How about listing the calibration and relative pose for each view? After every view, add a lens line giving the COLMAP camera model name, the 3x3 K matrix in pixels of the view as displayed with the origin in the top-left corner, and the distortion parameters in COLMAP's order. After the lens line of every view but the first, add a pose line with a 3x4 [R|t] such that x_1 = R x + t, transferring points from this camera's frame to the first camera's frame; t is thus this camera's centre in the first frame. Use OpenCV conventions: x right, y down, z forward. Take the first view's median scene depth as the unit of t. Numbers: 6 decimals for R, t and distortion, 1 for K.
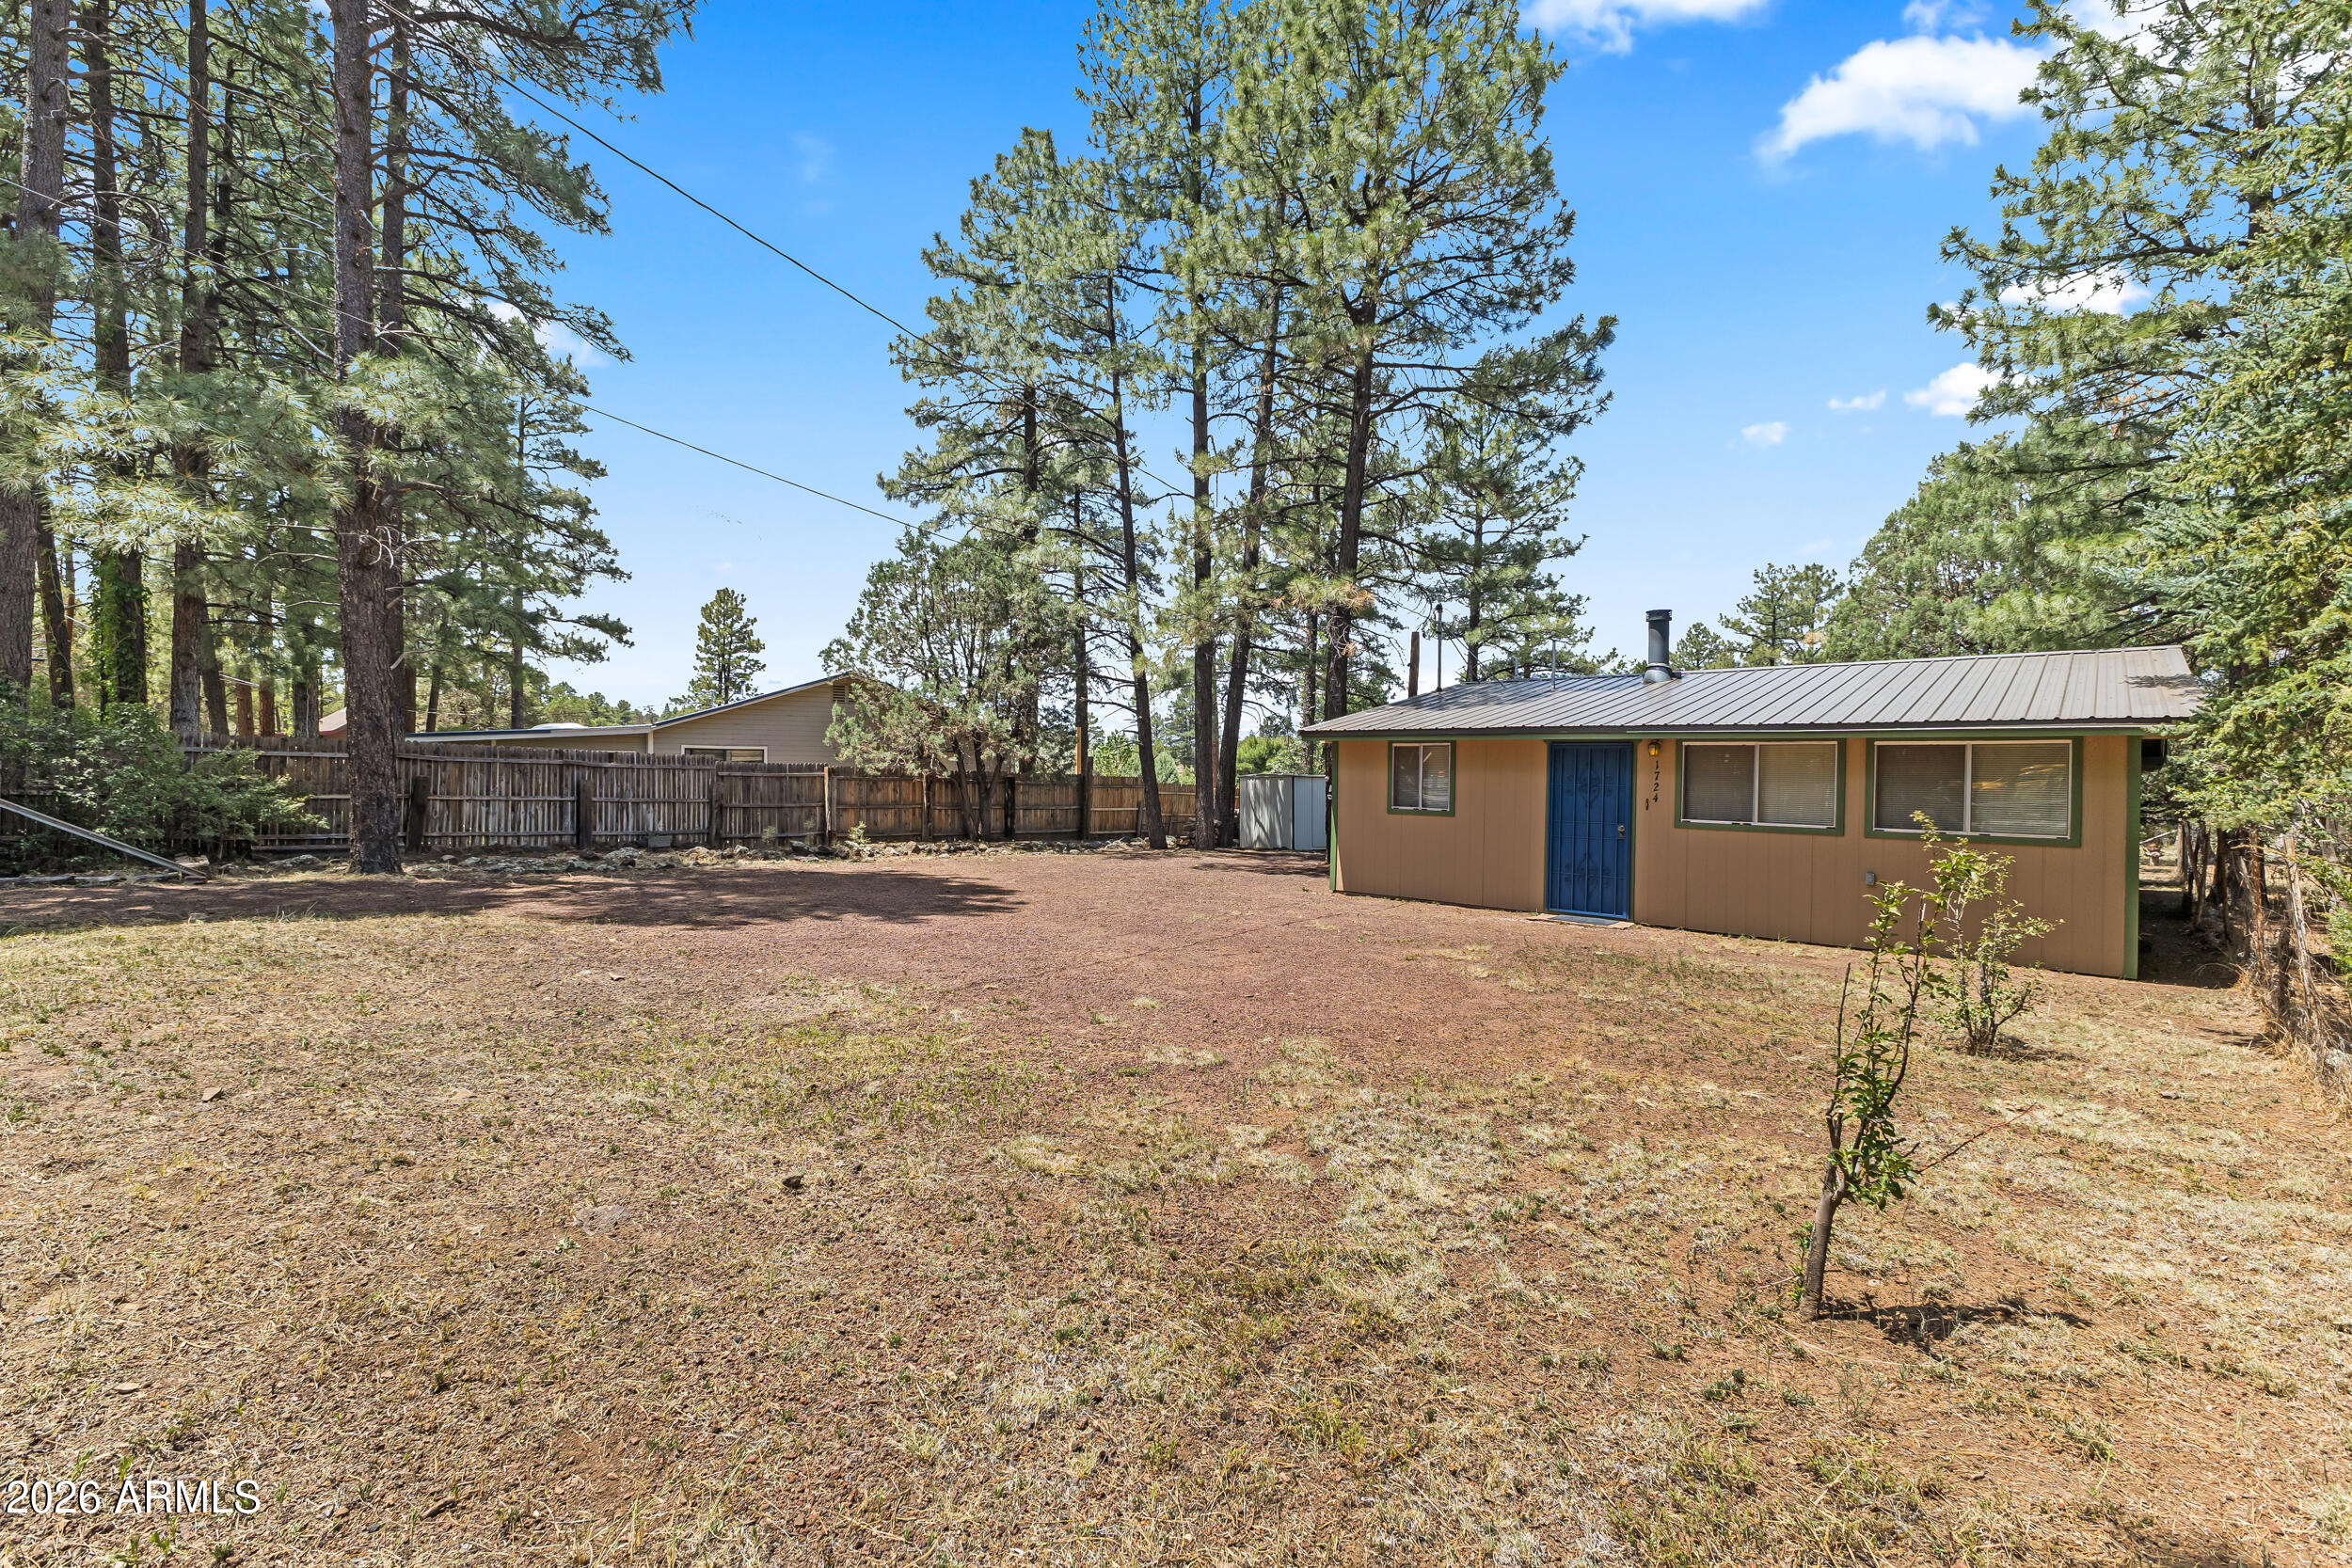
lens RADIAL K [[1017.6, 0, 1170.2], [0, 1017.6, 773.2], [0, 0, 1]] dist [0.002630, 0.000196]
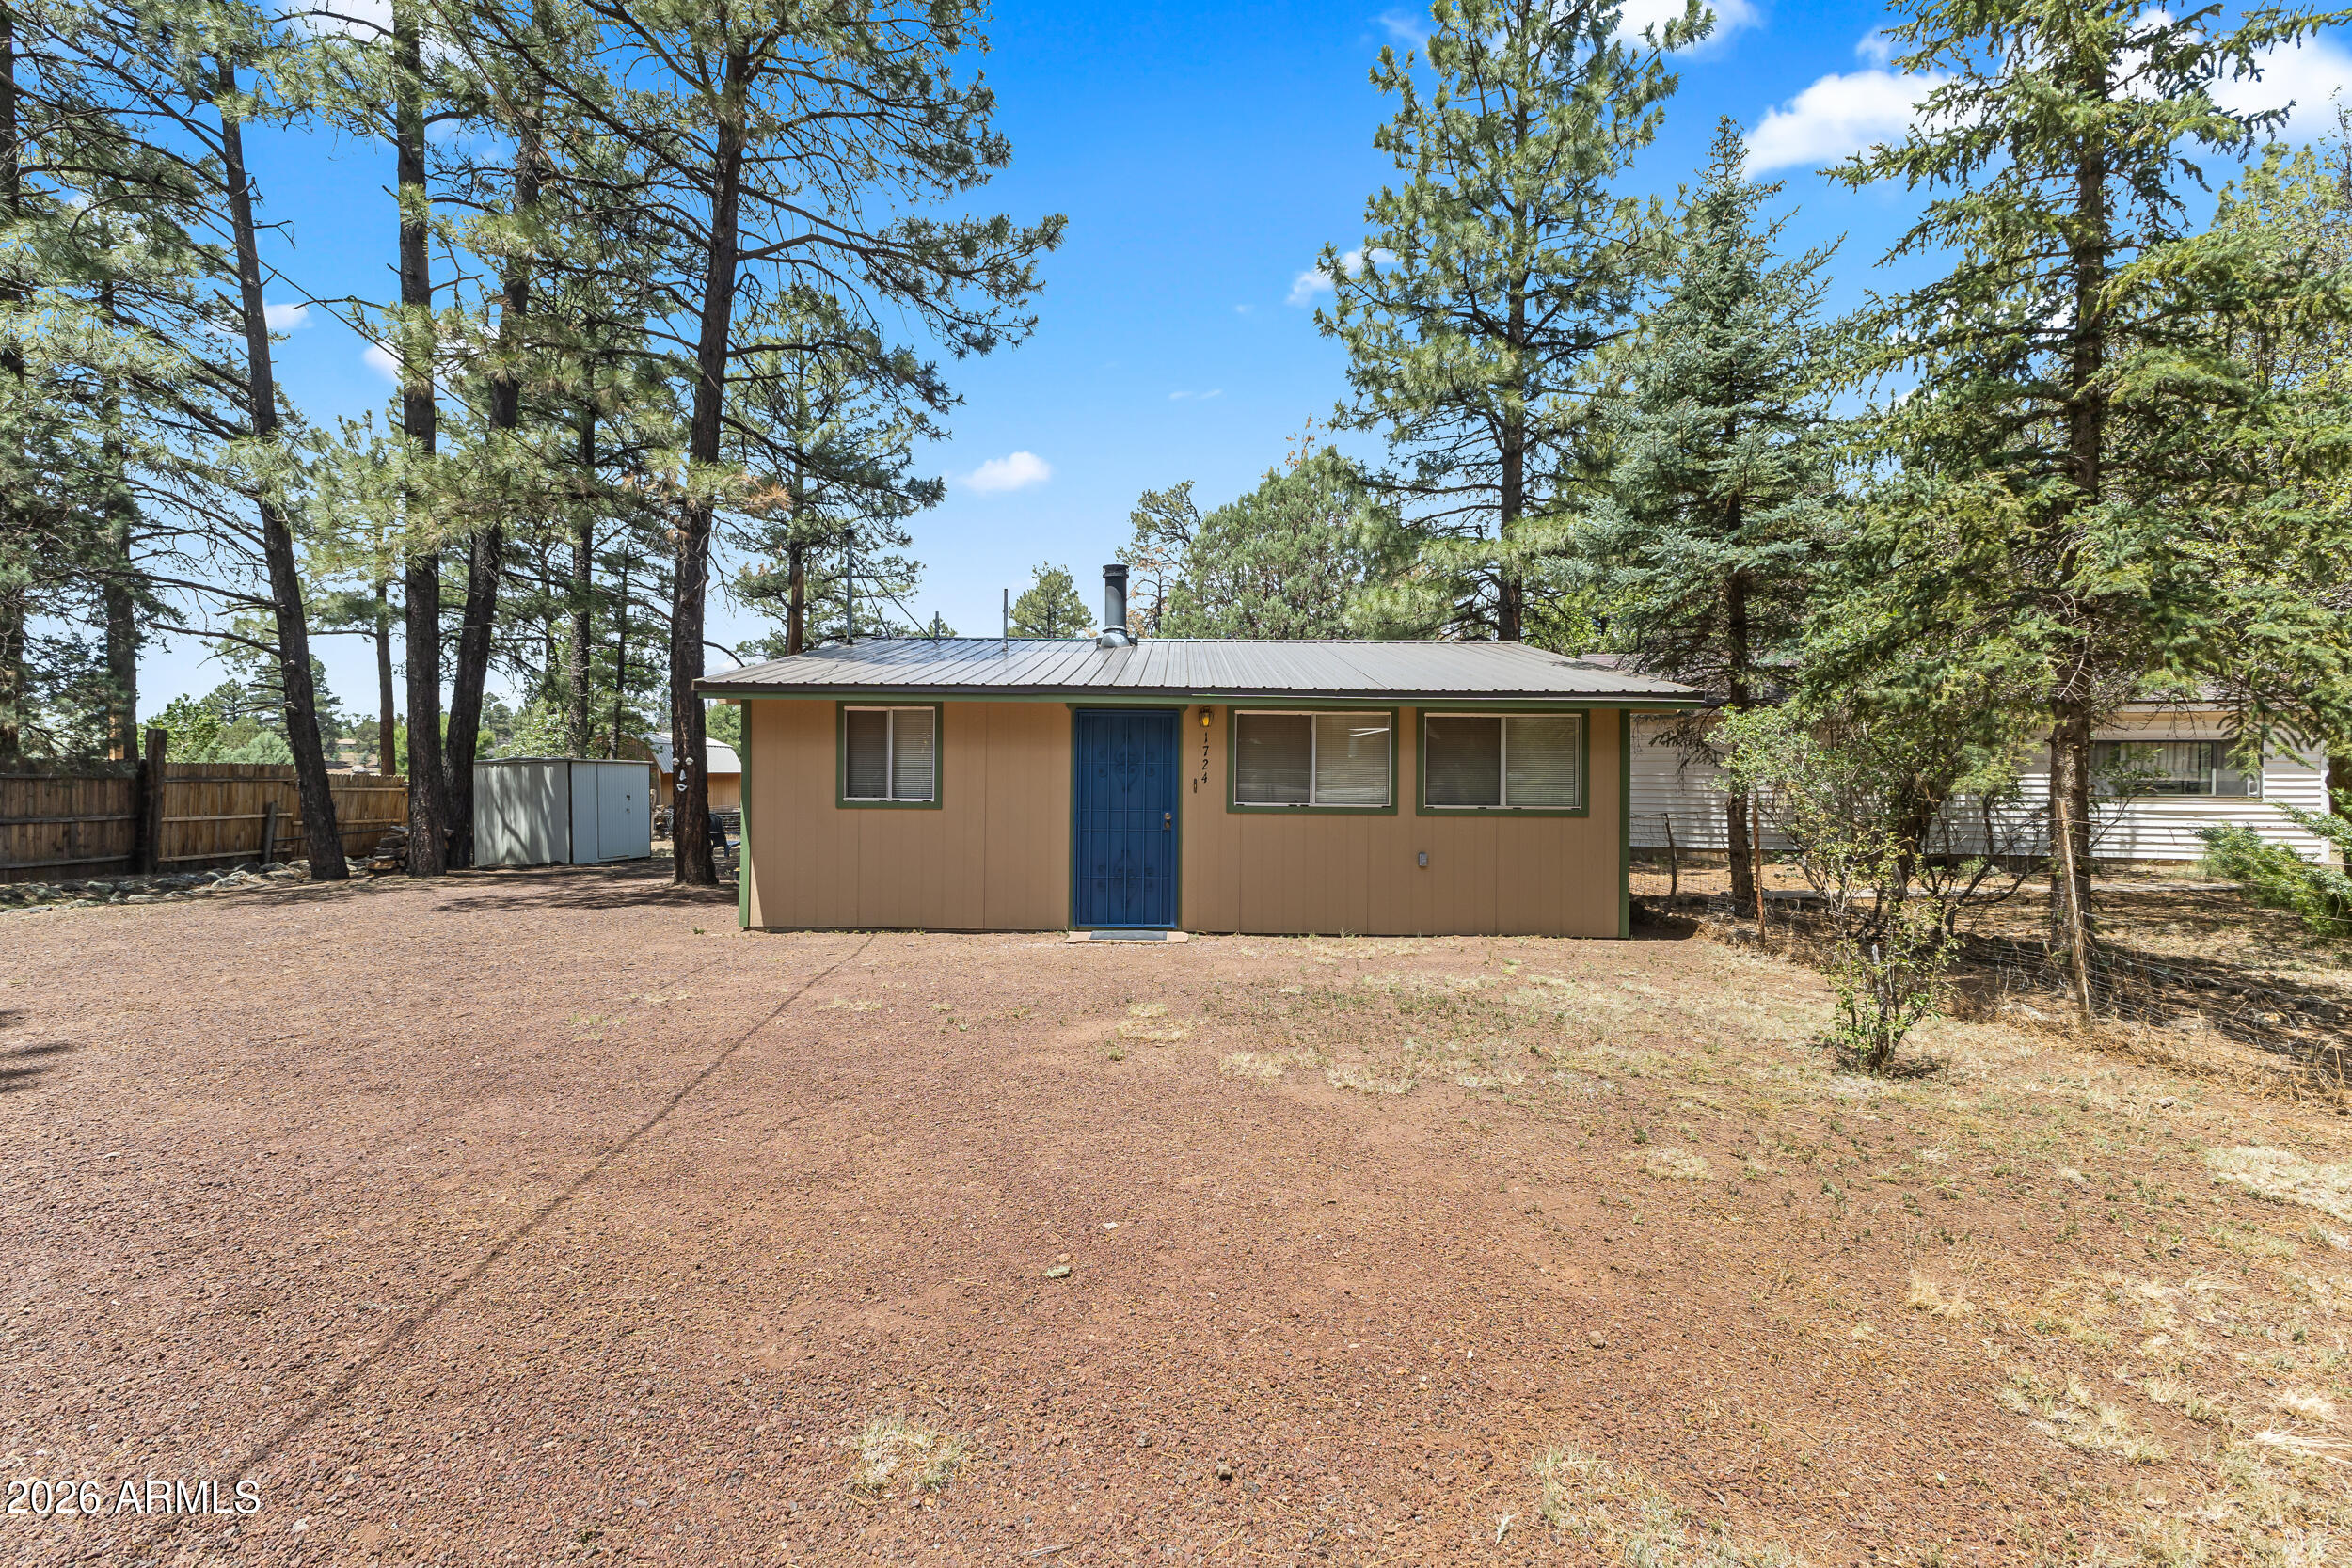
lens RADIAL K [[1017.6, 0, 1170.2], [0, 1017.6, 773.2], [0, 0, 1]] dist [0.002630, 0.000196]
pose [[0.740804, -0.009230, 0.671657, -0.077987], [0.004024, 0.999949, 0.009303, 0.010324], [-0.671709, -0.004189, 0.740804, 0.328154]]
